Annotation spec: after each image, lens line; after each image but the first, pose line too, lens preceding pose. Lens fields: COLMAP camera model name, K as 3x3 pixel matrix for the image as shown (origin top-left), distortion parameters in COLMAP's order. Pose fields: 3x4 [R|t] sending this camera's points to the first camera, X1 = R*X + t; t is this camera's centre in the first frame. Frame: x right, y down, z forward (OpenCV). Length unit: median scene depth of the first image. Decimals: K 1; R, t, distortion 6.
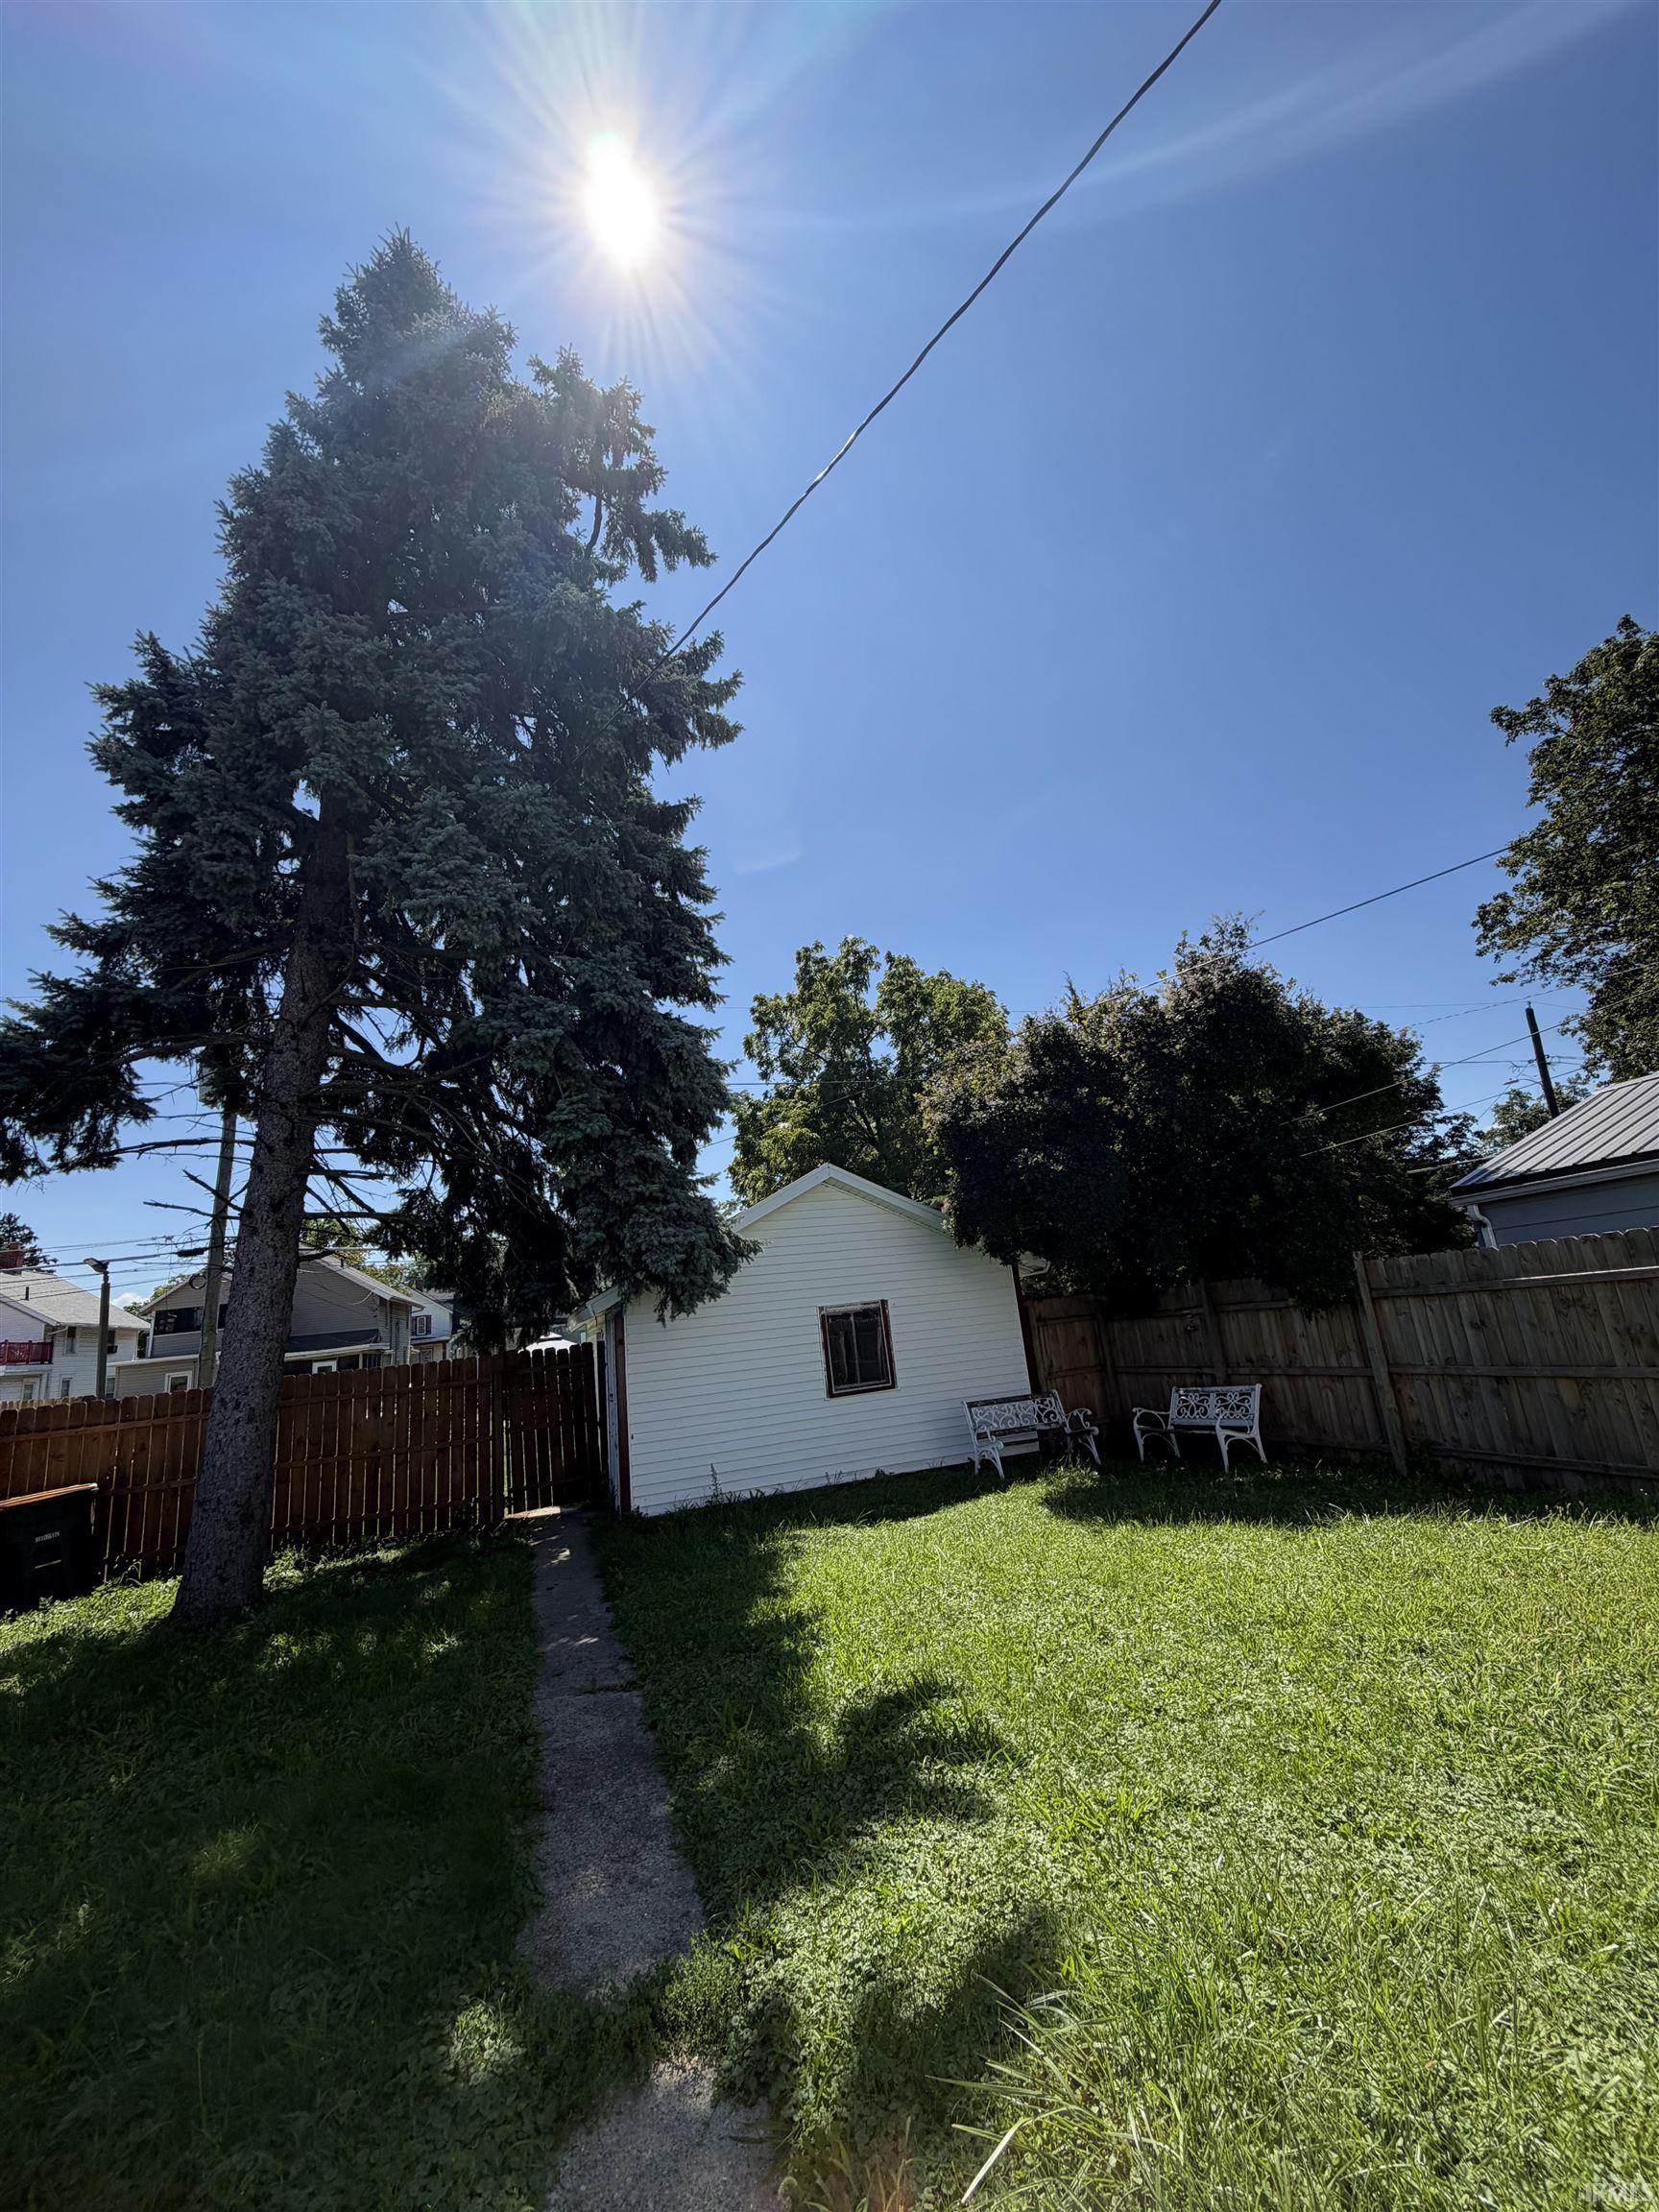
lens RADIAL K [[879.1, 0, 829.5], [0, 879.1, 1106.0], [0, 0, 1]] dist [0.000315, -0.000067]
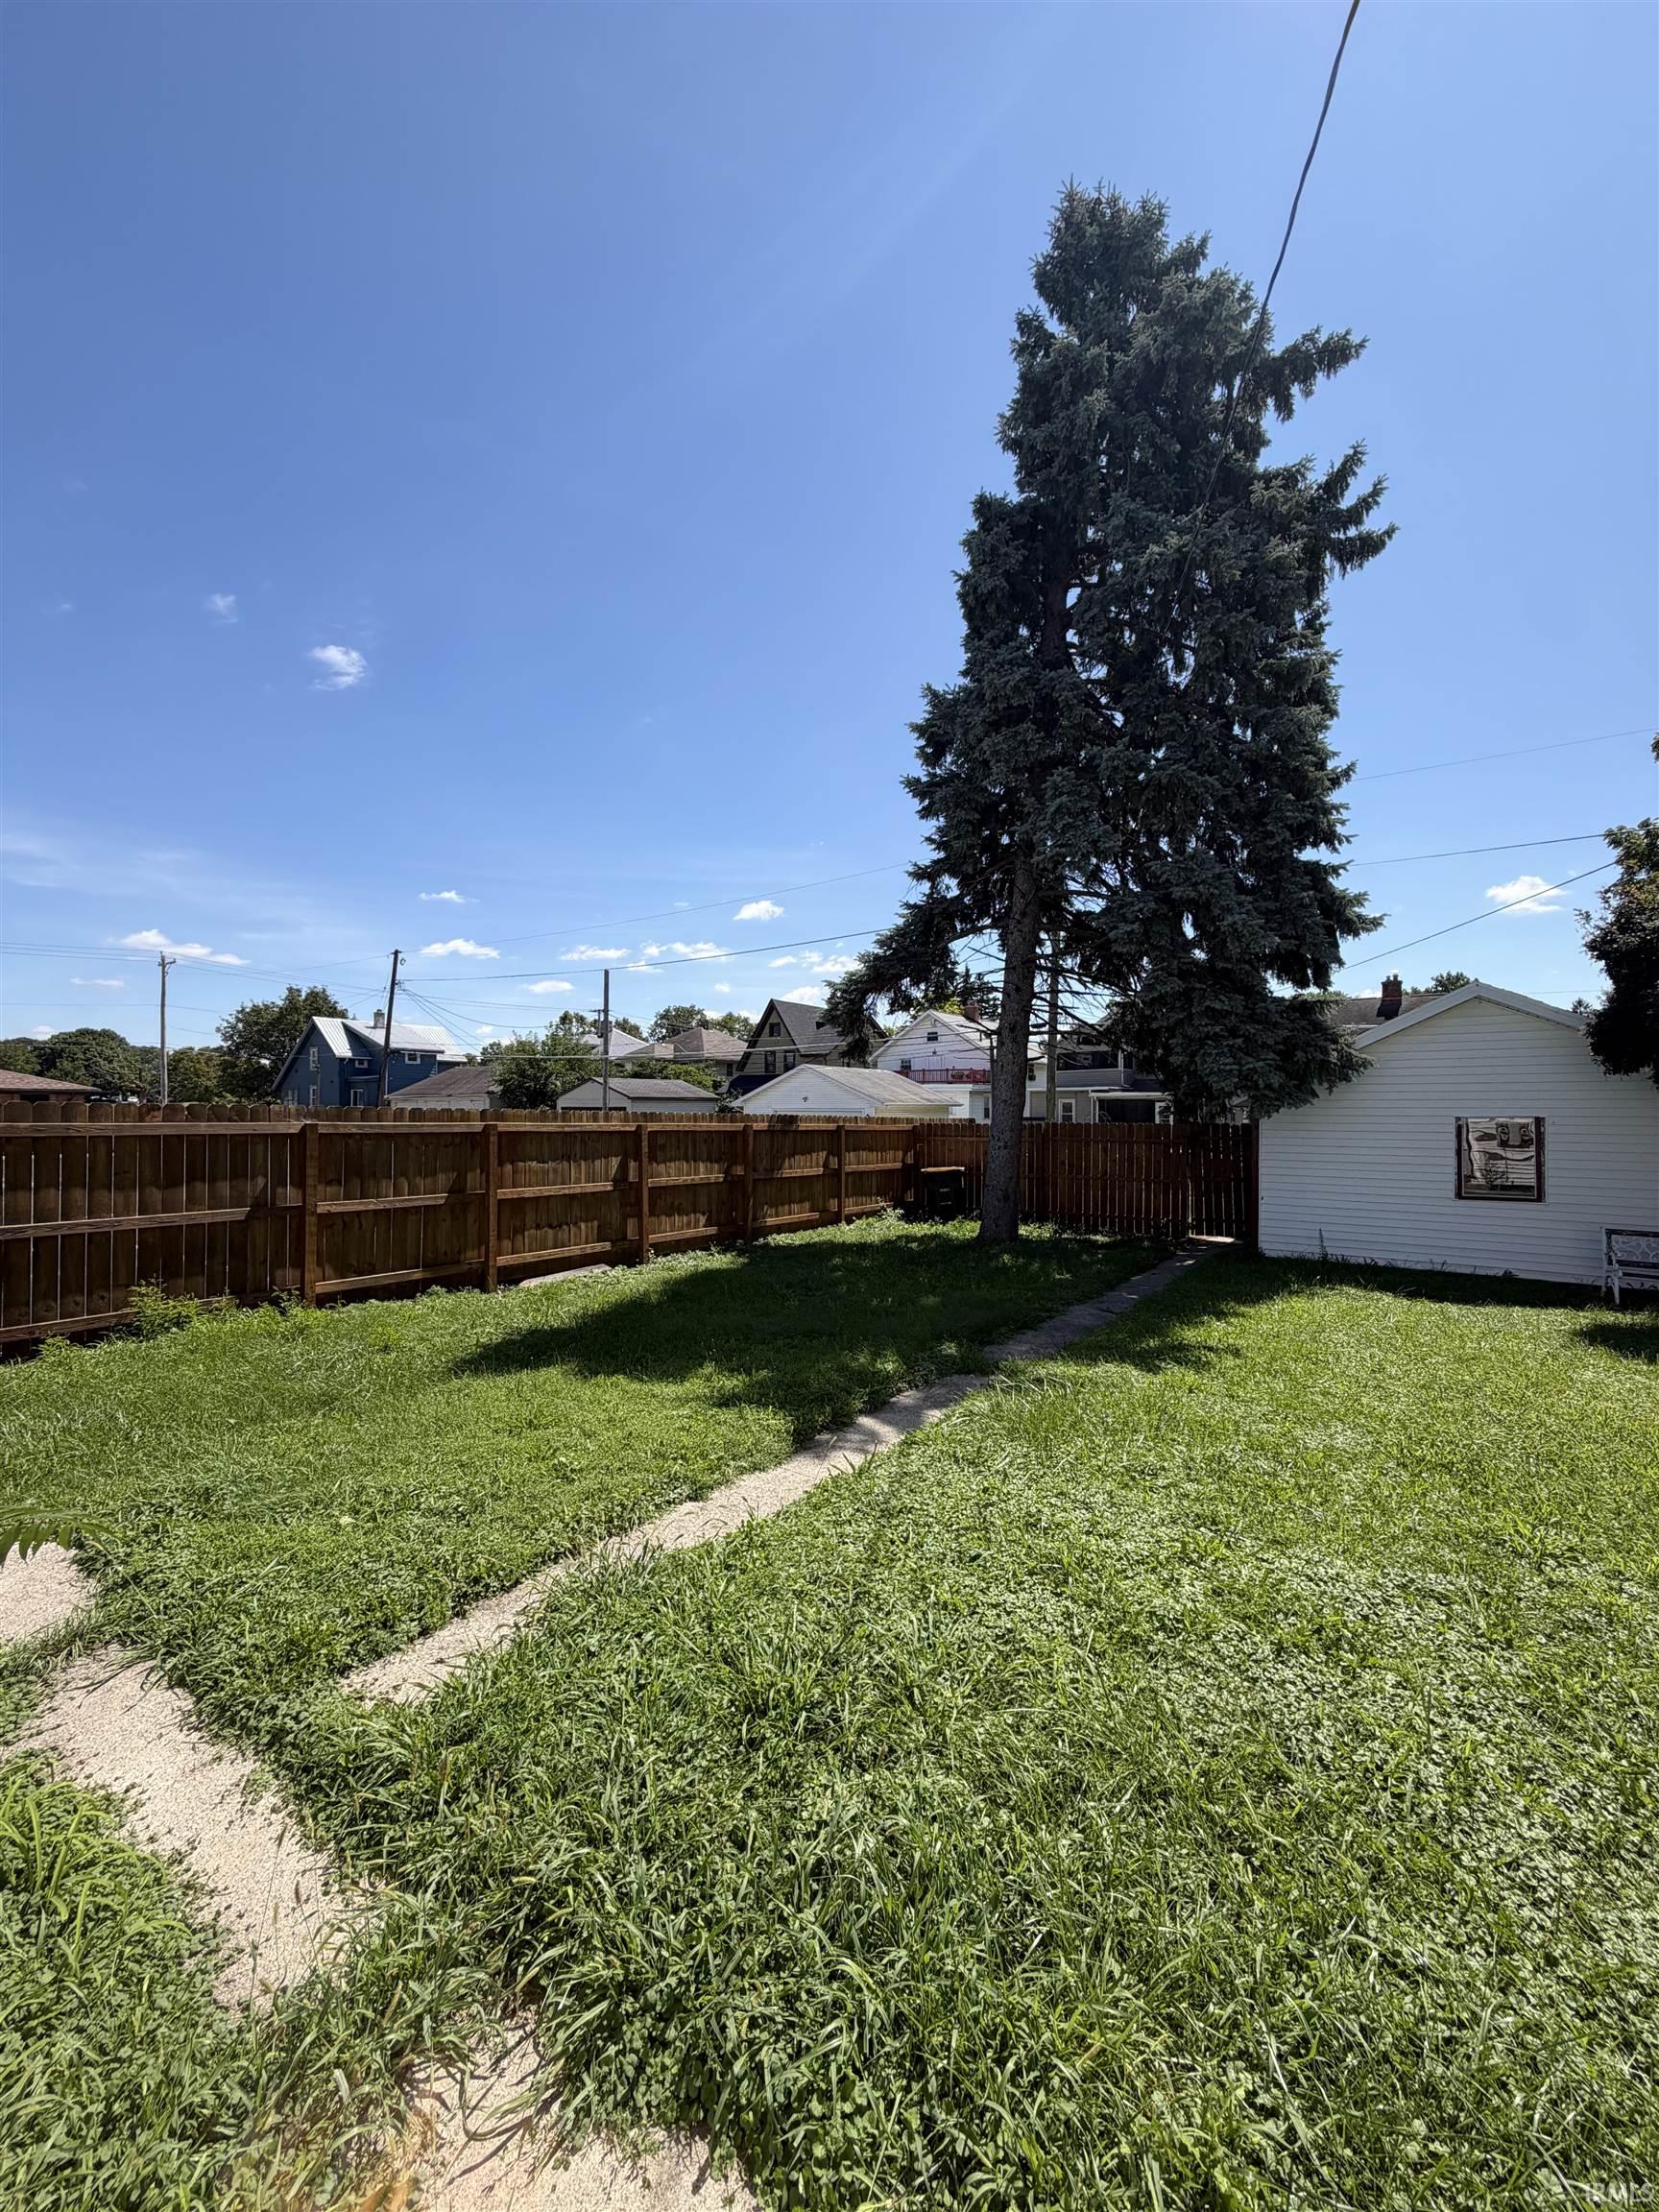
lens RADIAL K [[879.1, 0, 829.5], [0, 879.1, 1106.0], [0, 0, 1]] dist [0.000315, -0.000067]
pose [[0.598976, 0.101759, -0.794275, 0.394539], [0.131682, 0.965872, 0.223047, -0.126822], [0.789865, -0.238192, 0.565135, -0.206242]]
